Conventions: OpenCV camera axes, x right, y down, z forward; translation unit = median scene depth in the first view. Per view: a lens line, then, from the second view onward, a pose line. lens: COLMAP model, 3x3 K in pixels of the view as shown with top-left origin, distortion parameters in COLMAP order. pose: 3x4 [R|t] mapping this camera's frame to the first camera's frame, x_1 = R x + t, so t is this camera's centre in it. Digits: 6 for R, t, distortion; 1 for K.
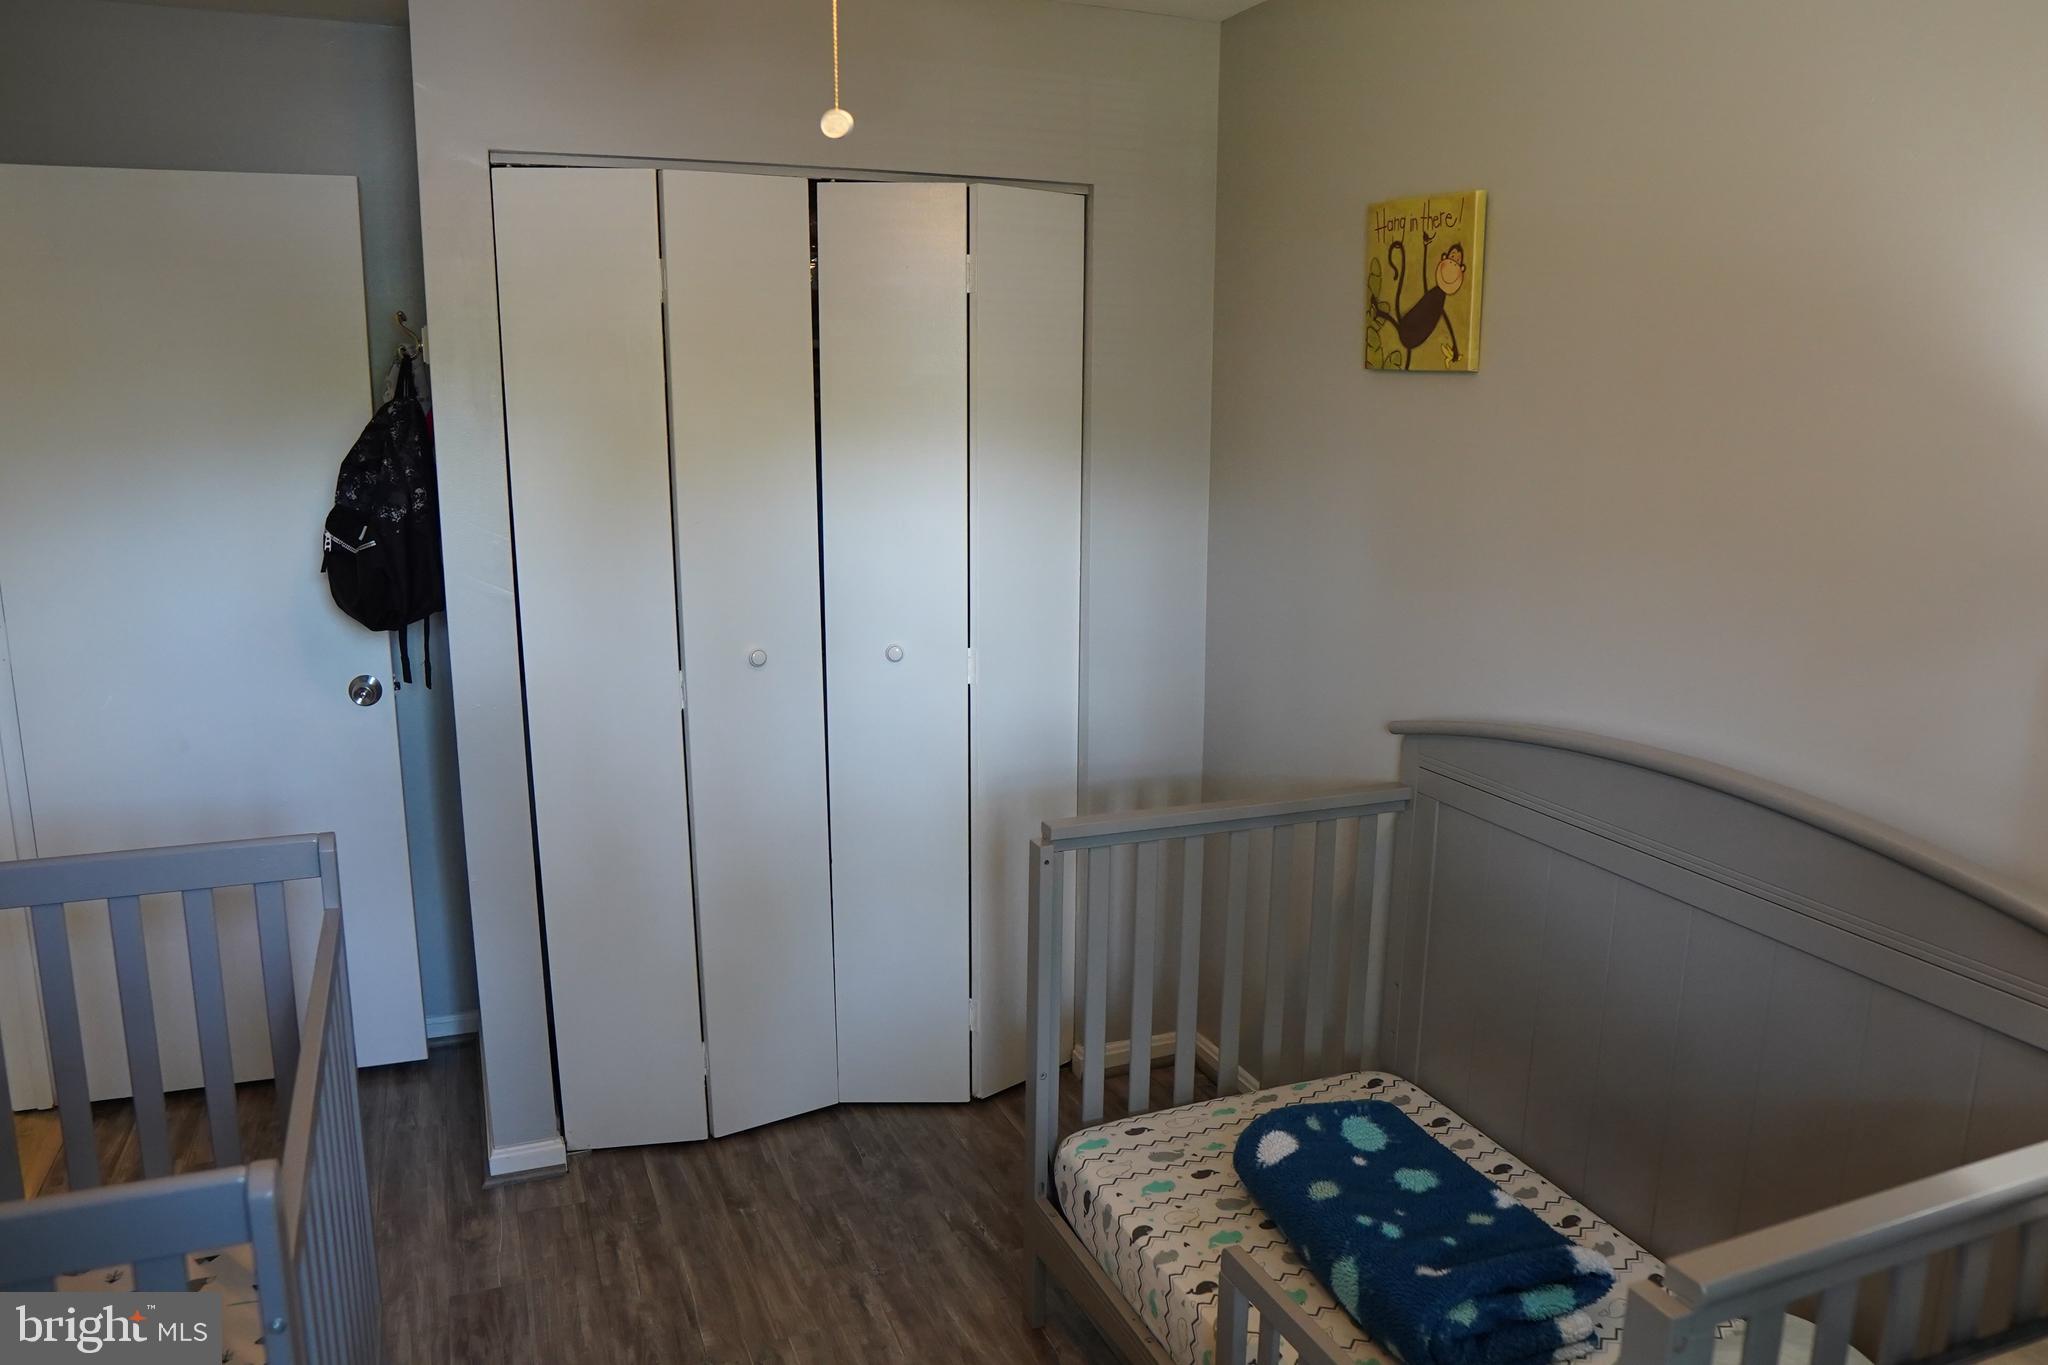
lens RADIAL K [[1449.2, 0, 1029.7], [0, 1449.2, 680.5], [0, 0, 1]] dist [-0.112813, 0.077895]
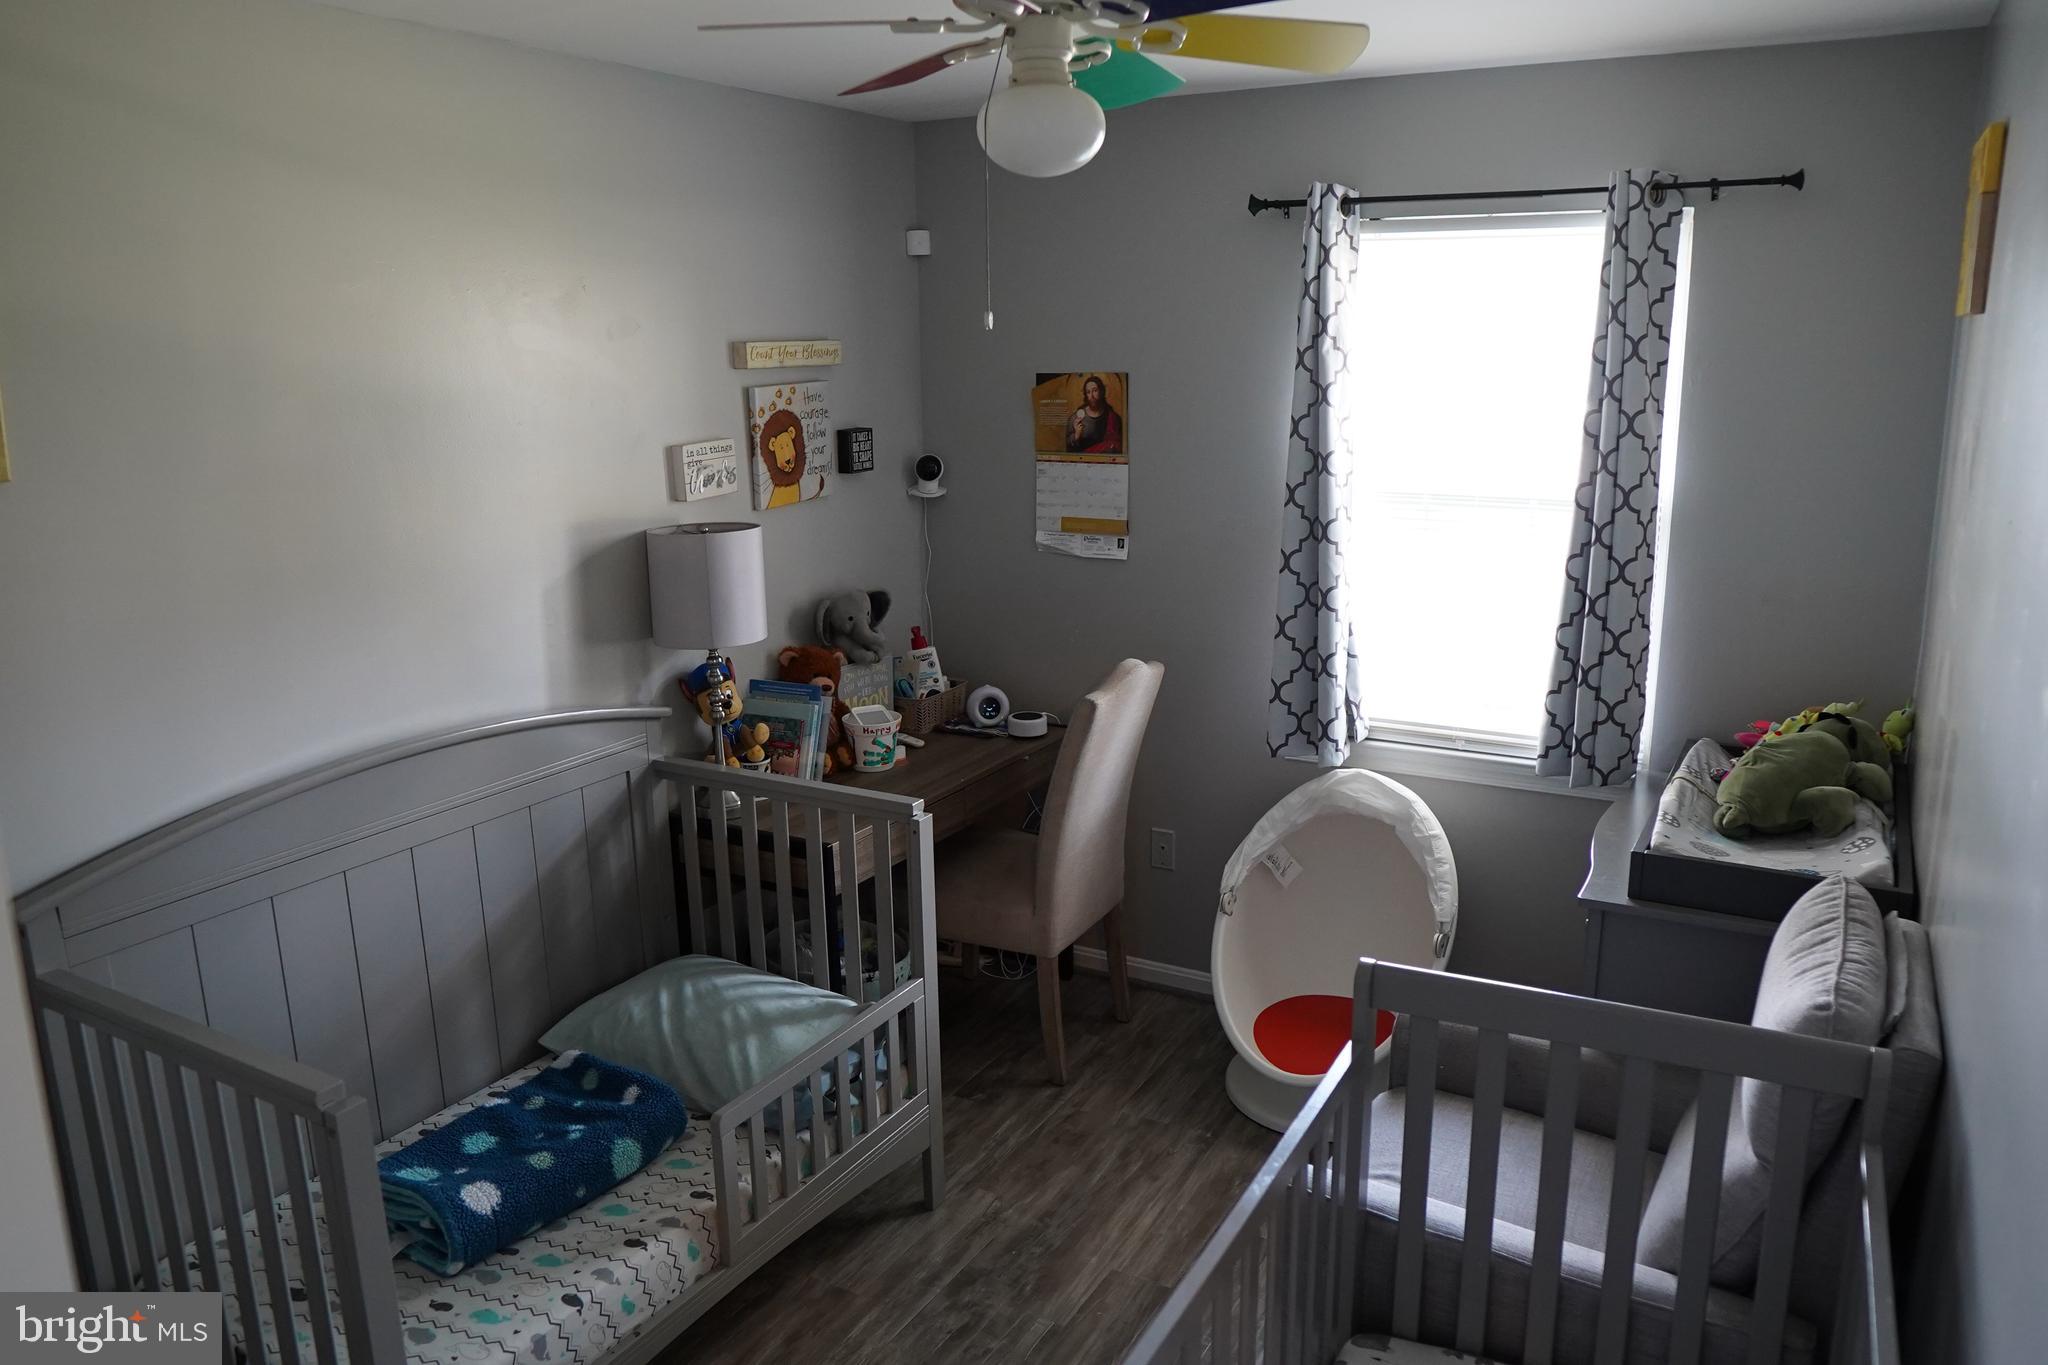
lens RADIAL K [[1449.2, 0, 1029.7], [0, 1449.2, 680.5], [0, 0, 1]] dist [-0.112813, 0.077895]
pose [[-0.629149, -0.175531, 0.757206, -0.824654], [0.155934, 0.925860, 0.344191, -0.331624], [-0.761483, 0.334622, -0.555133, 1.155514]]
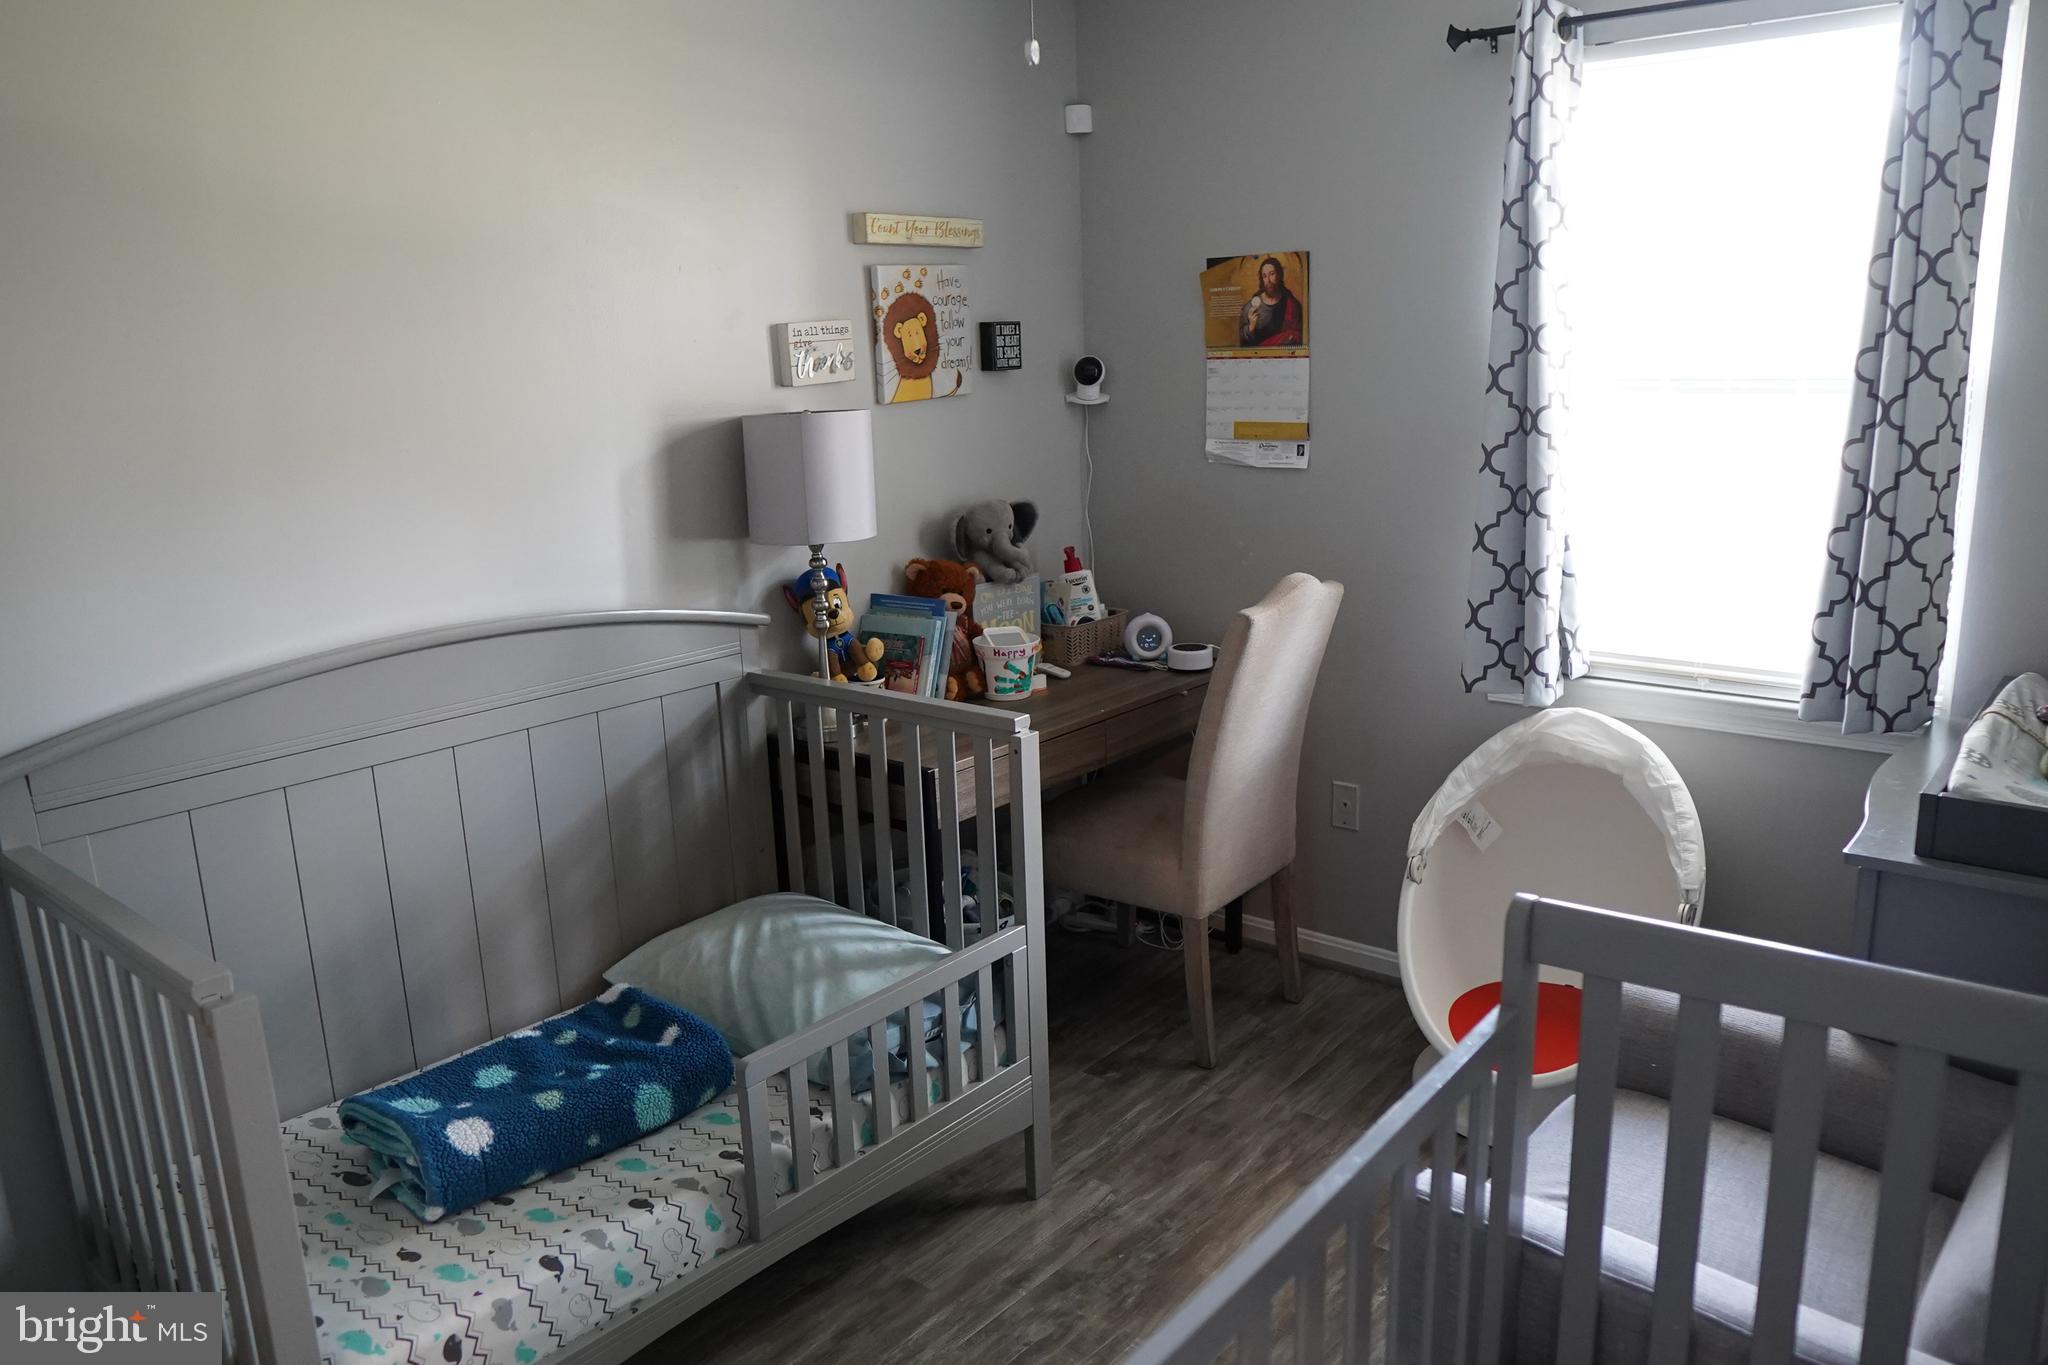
lens RADIAL K [[1455.2, 0, 1020.5], [0, 1455.2, 673.0], [0, 0, 1]] dist [-0.107578, 0.072787]
pose [[-0.478924, -0.185441, 0.858046, -0.744001], [0.194396, 0.930764, 0.309660, -0.170106], [-0.856062, 0.315104, -0.409716, 0.987633]]
